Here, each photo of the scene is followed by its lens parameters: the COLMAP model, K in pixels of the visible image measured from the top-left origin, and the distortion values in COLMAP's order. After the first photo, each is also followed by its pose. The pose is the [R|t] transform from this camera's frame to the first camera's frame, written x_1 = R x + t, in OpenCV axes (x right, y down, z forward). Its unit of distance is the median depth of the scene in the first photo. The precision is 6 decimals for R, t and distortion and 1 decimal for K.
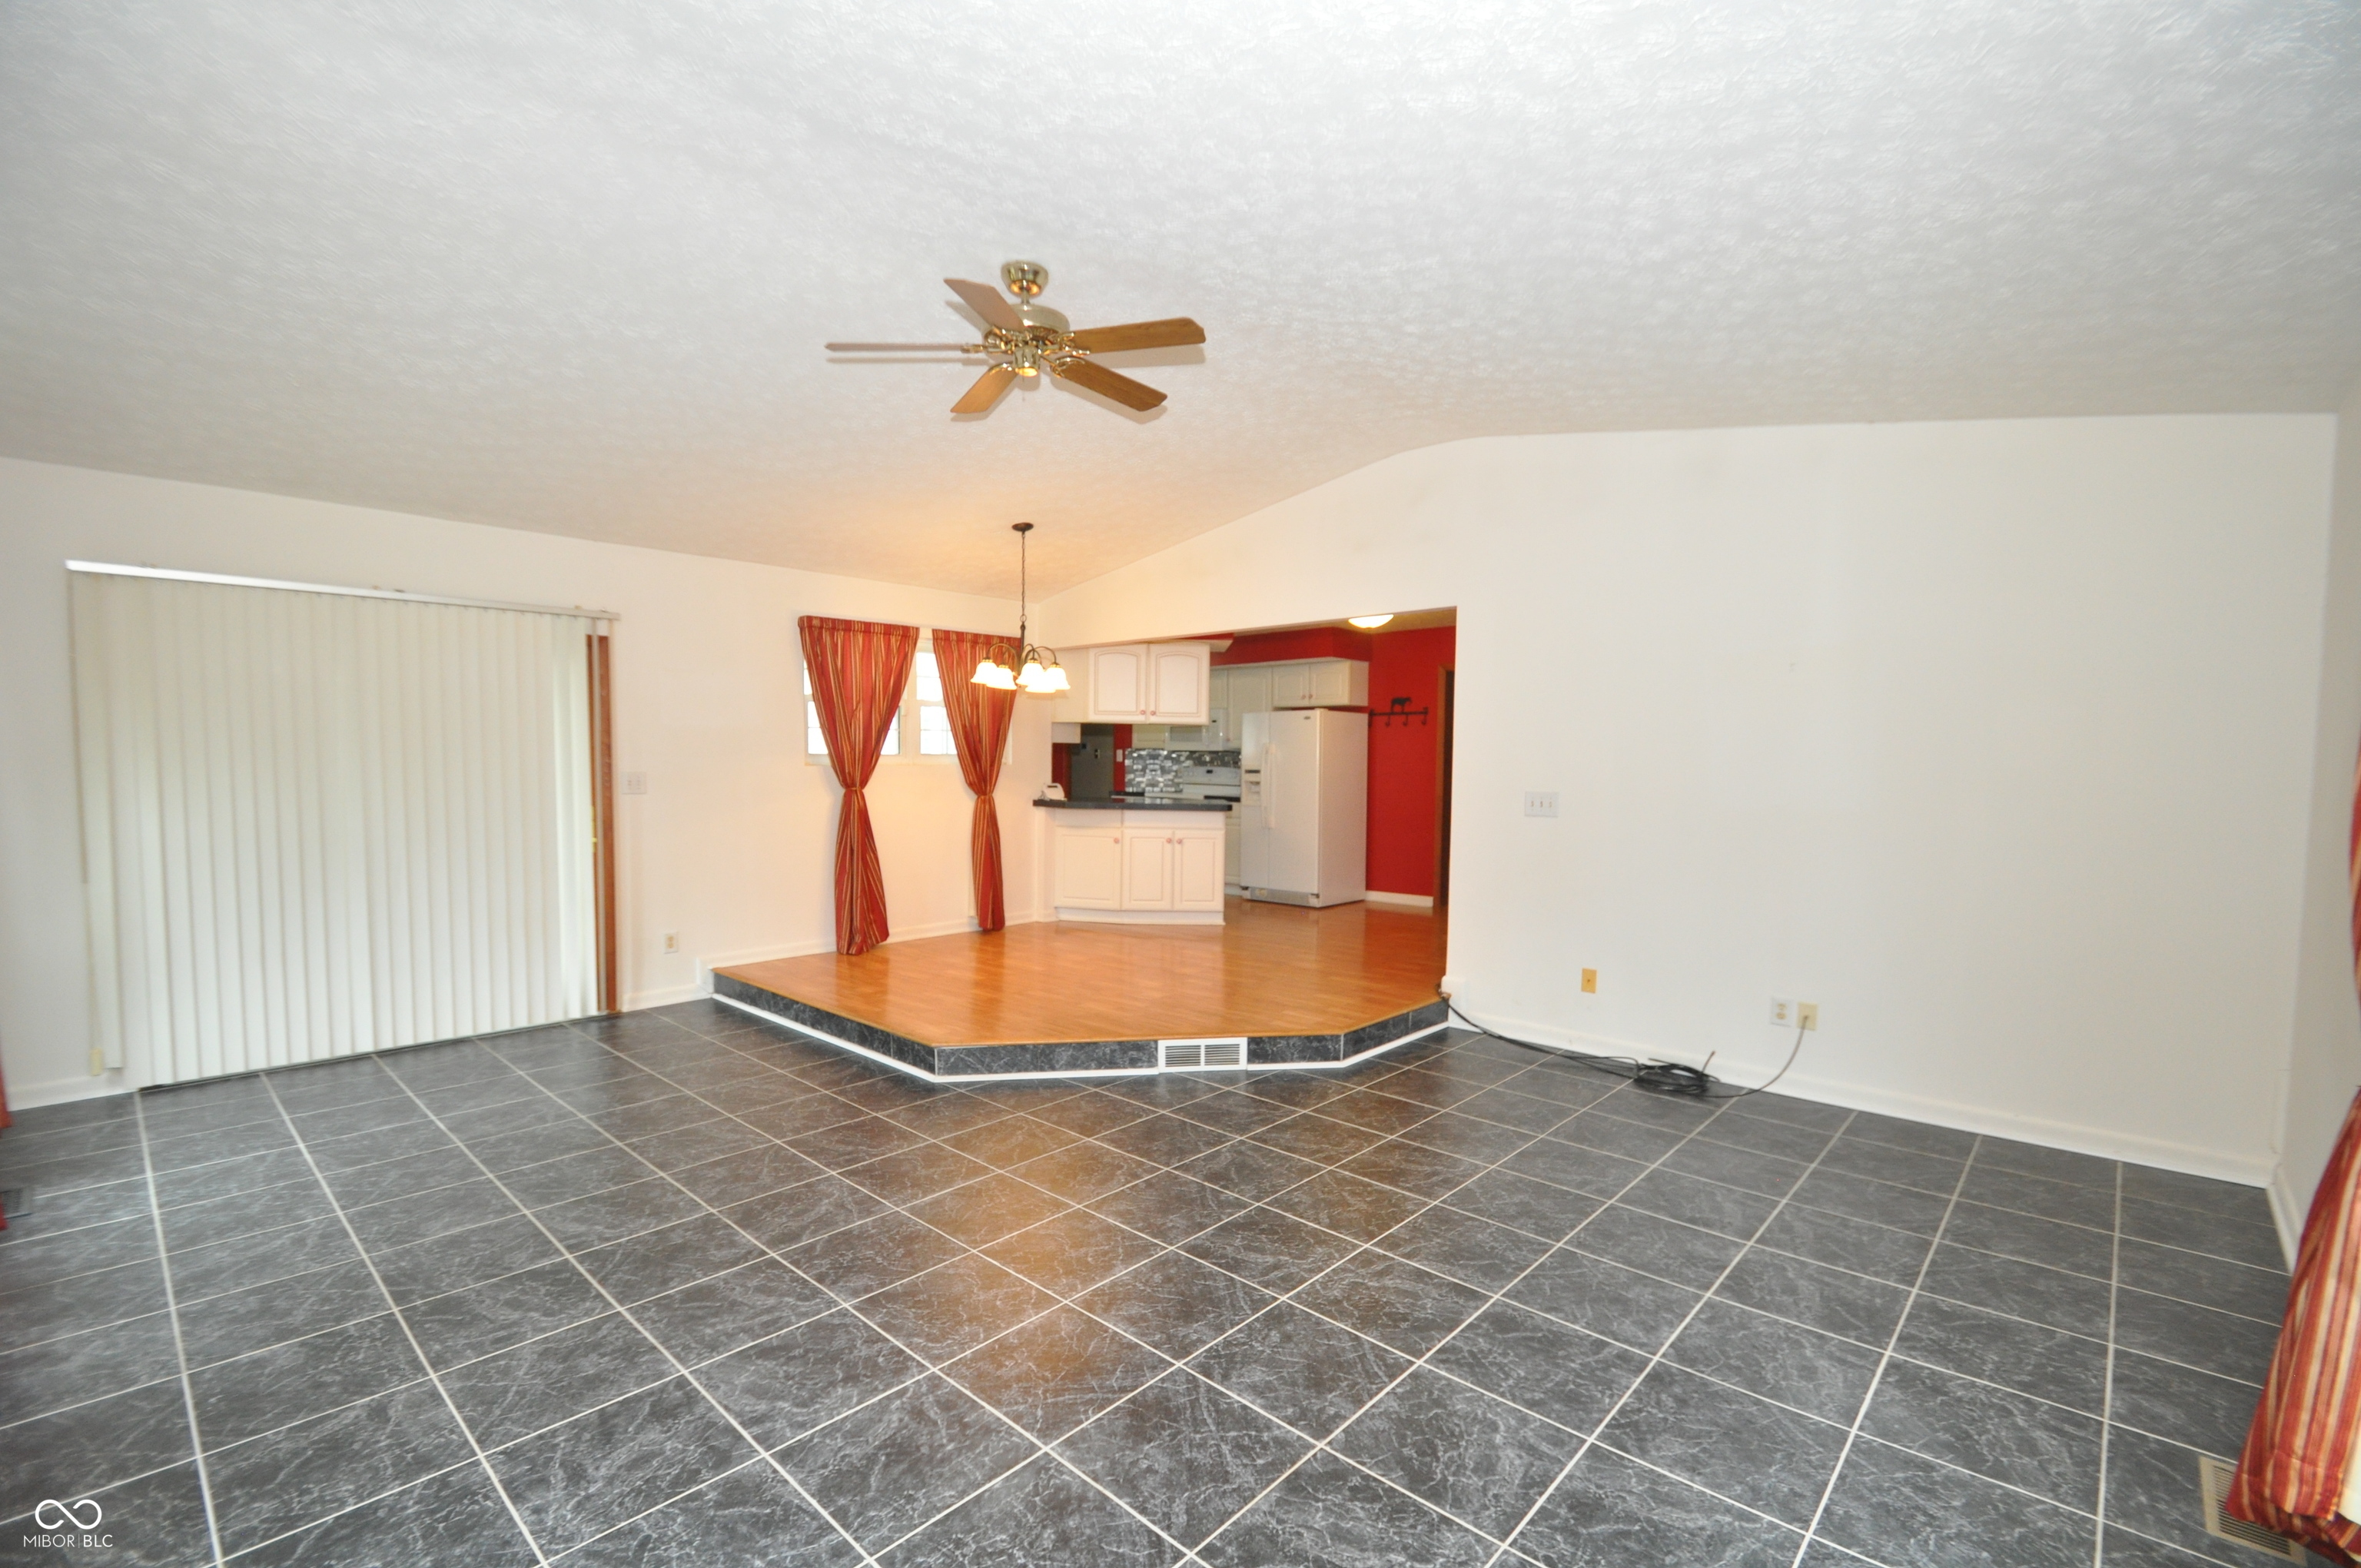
lens RADIAL K [[1027.7, 0, 1178.3], [0, 1027.7, 821.8], [0, 0, 1]] dist [0.013102, -0.016051]
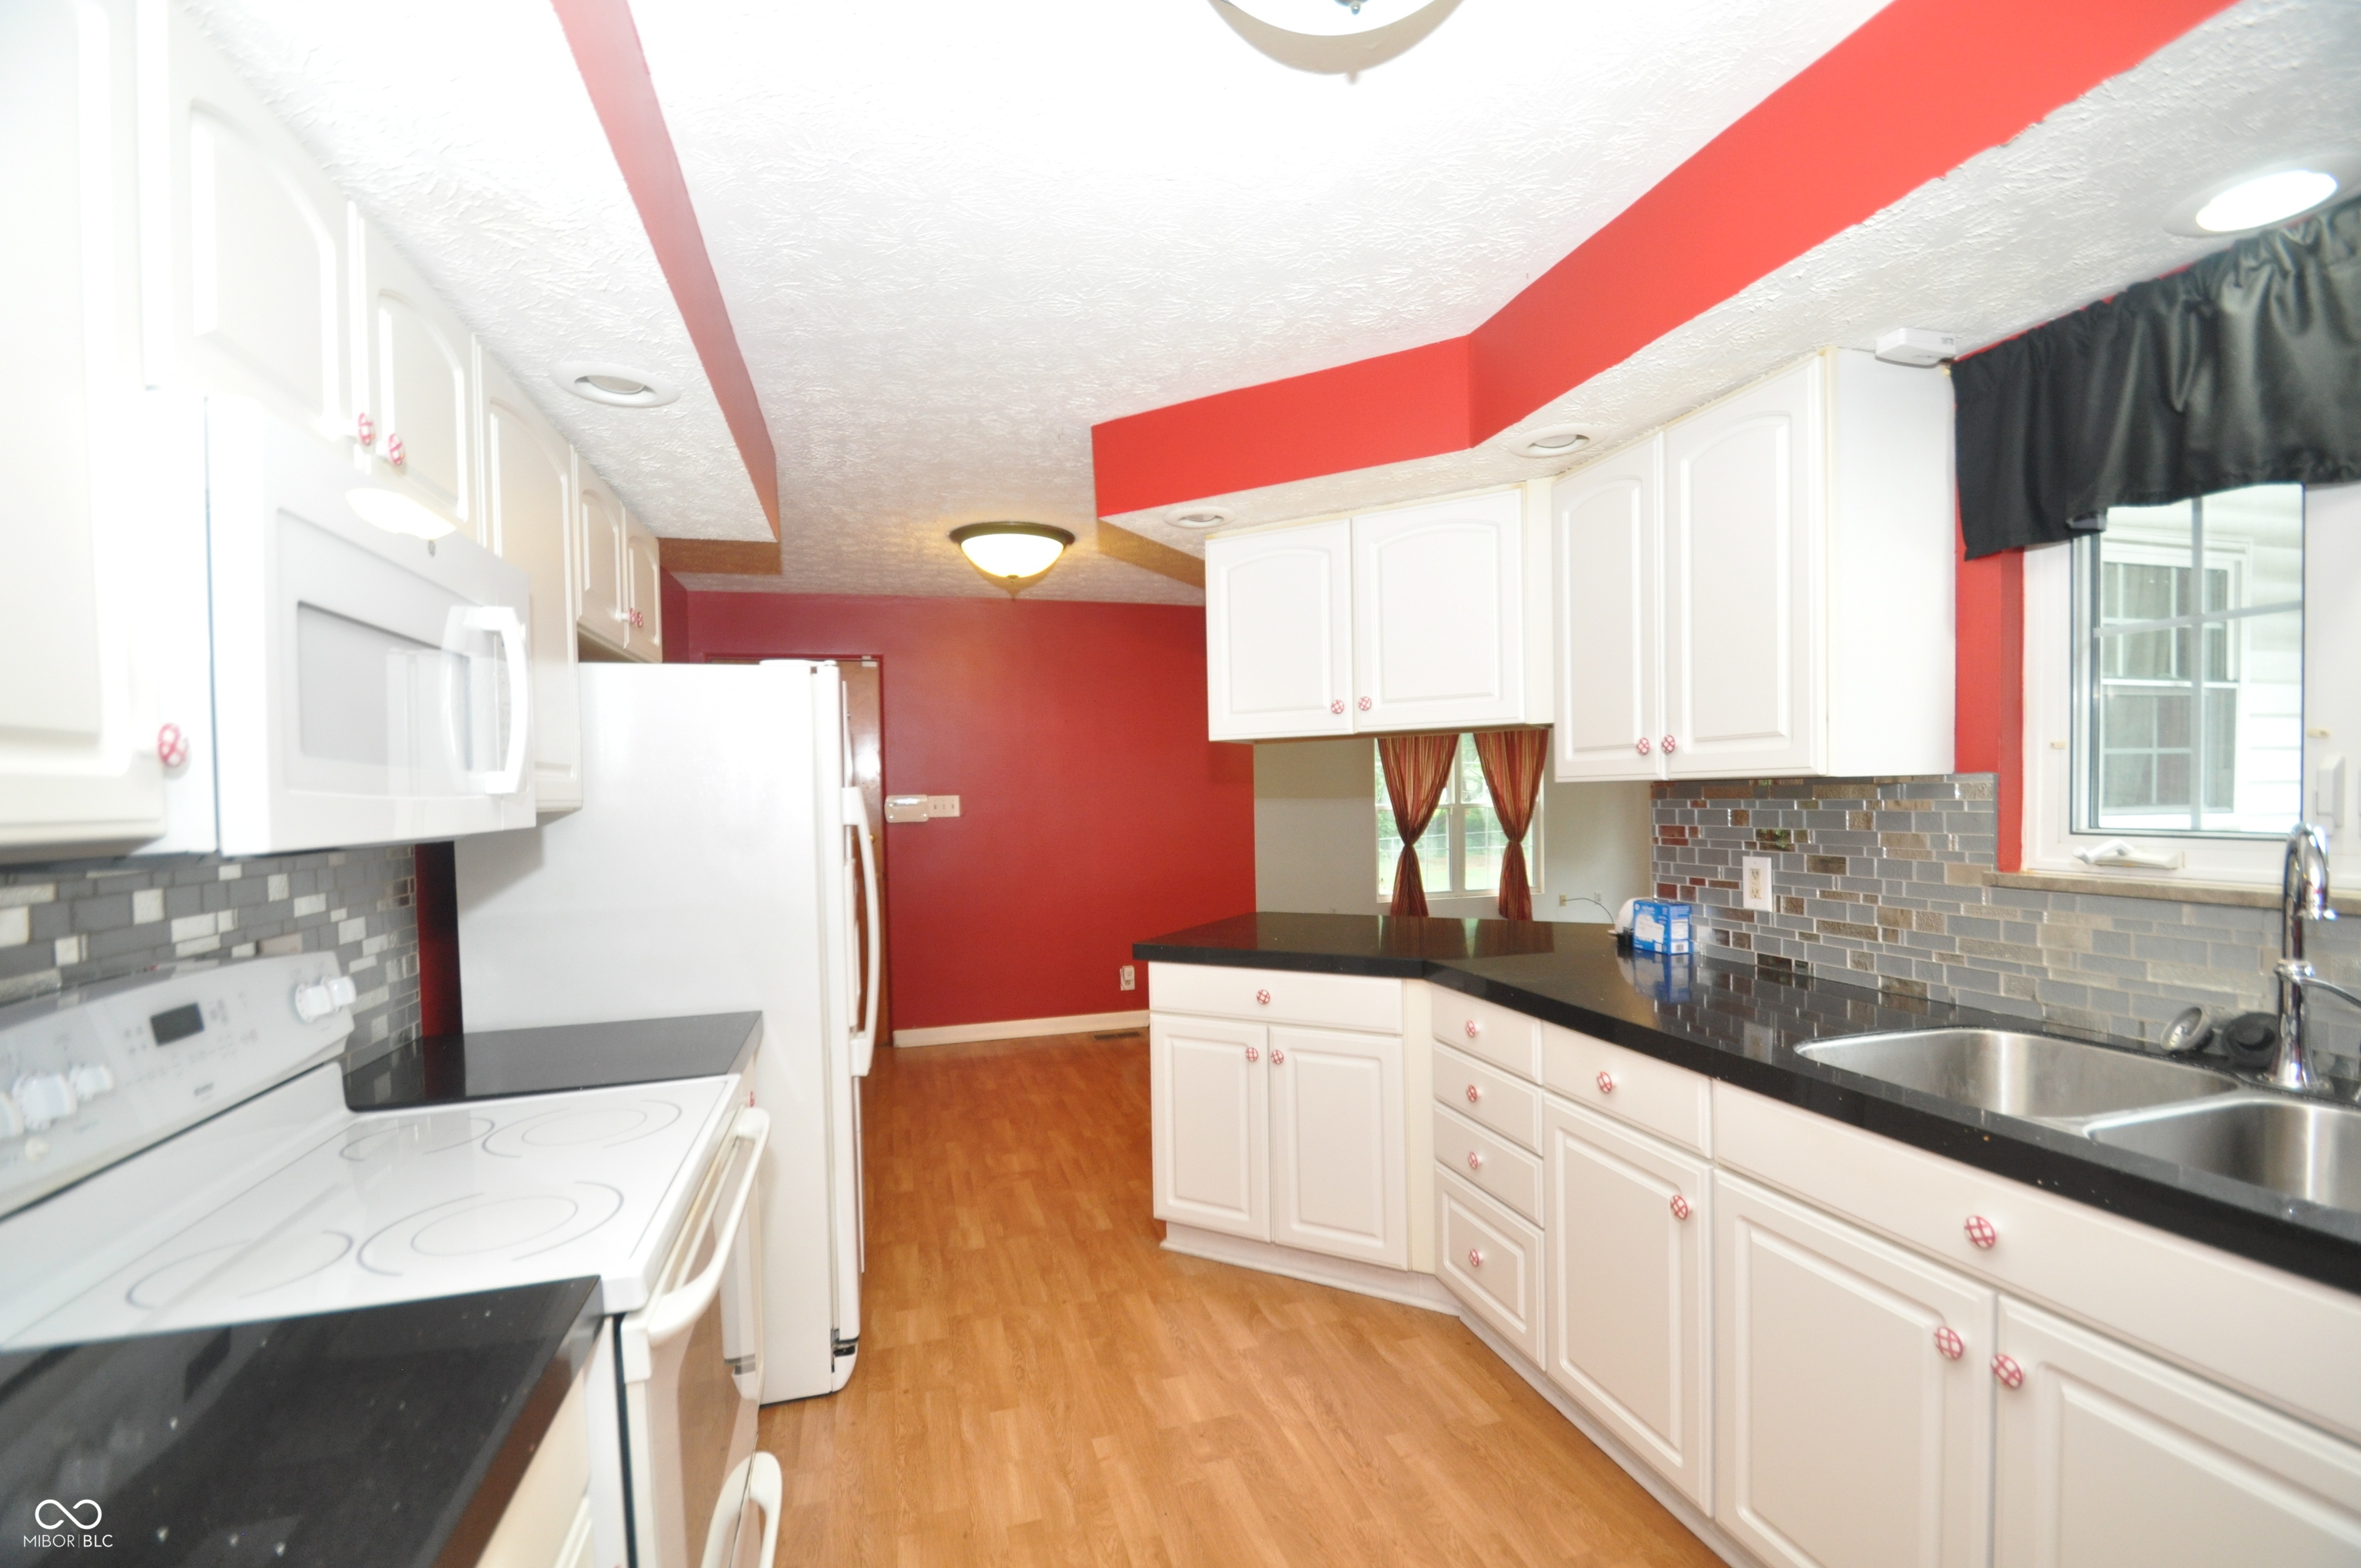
lens RADIAL K [[1032.6, 0, 1179.2], [0, 1032.6, 821.3], [0, 0, 1]] dist [0.013121, -0.016241]
pose [[-0.854019, -0.008985, 0.520165, -0.350316], [0.045014, 0.994825, 0.091088, -0.212932], [-0.518291, 0.101206, -0.849195, 2.850575]]
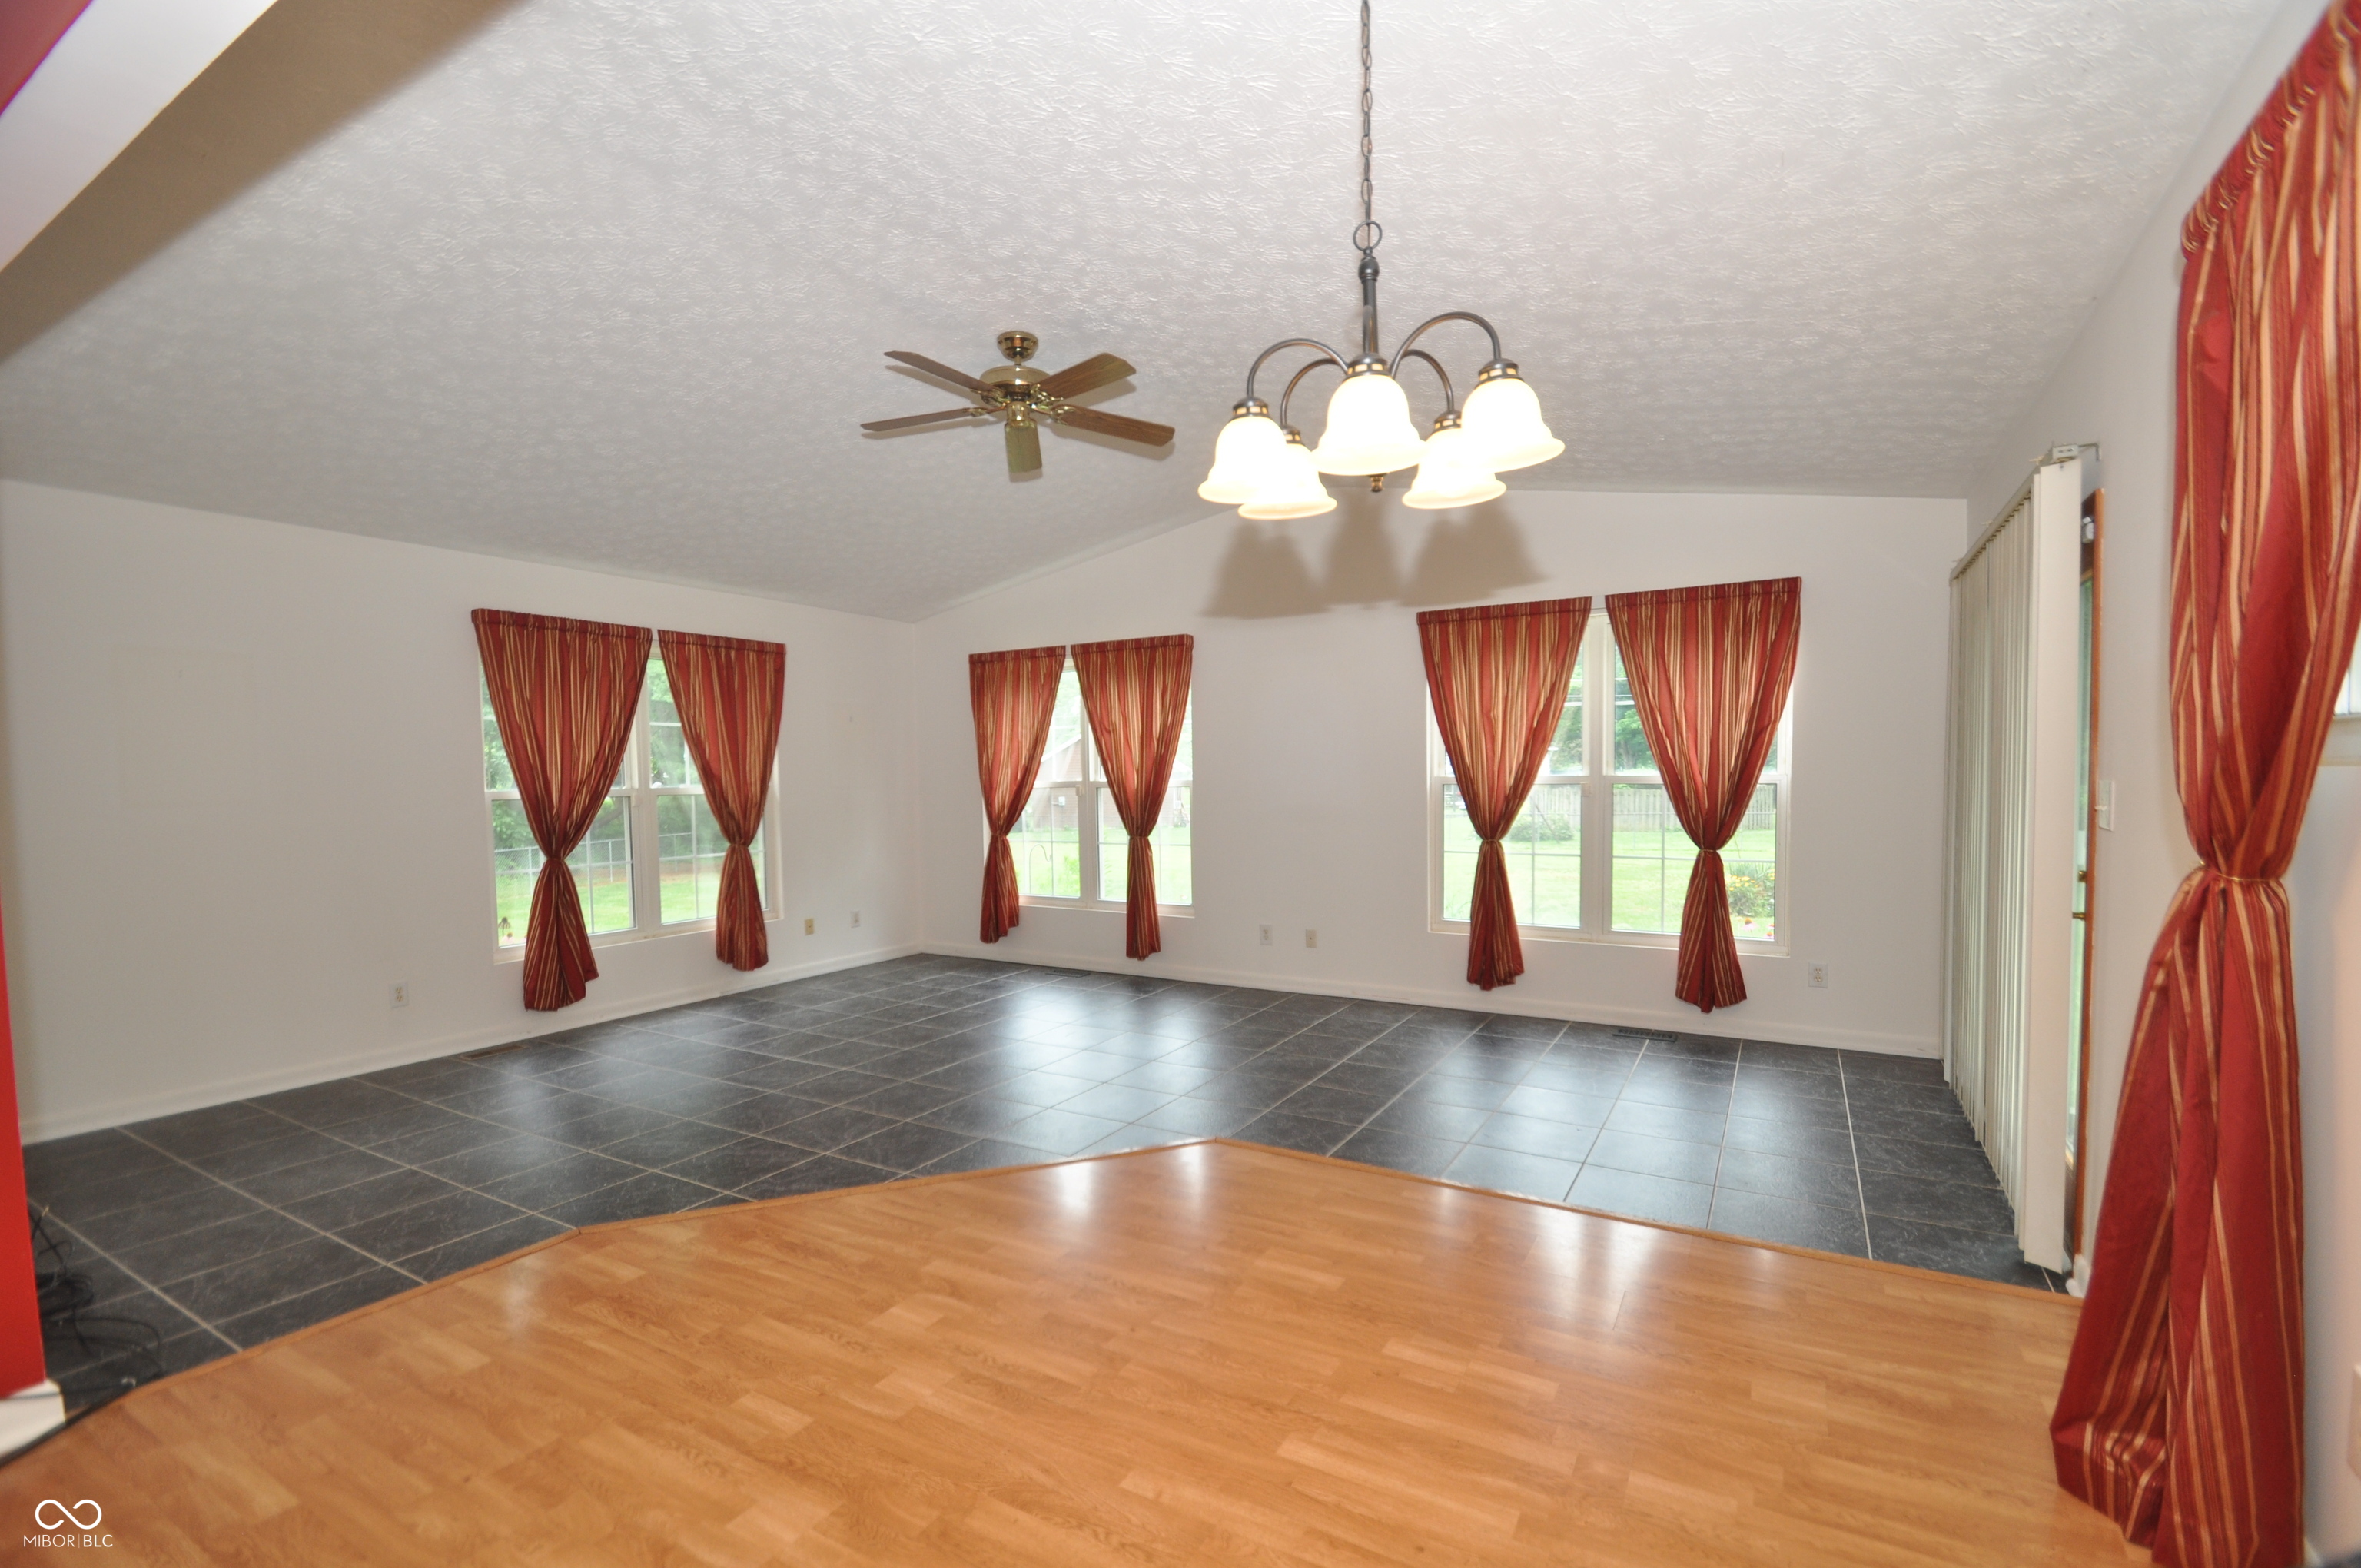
lens RADIAL K [[1032.6, 0, 1179.2], [0, 1032.6, 821.3], [0, 0, 1]] dist [0.013121, -0.016241]
pose [[-0.975999, 0.015180, -0.217243, -0.058587], [-0.008051, 0.994370, 0.105656, -0.113848], [0.217624, 0.104870, -0.970382, 2.024462]]
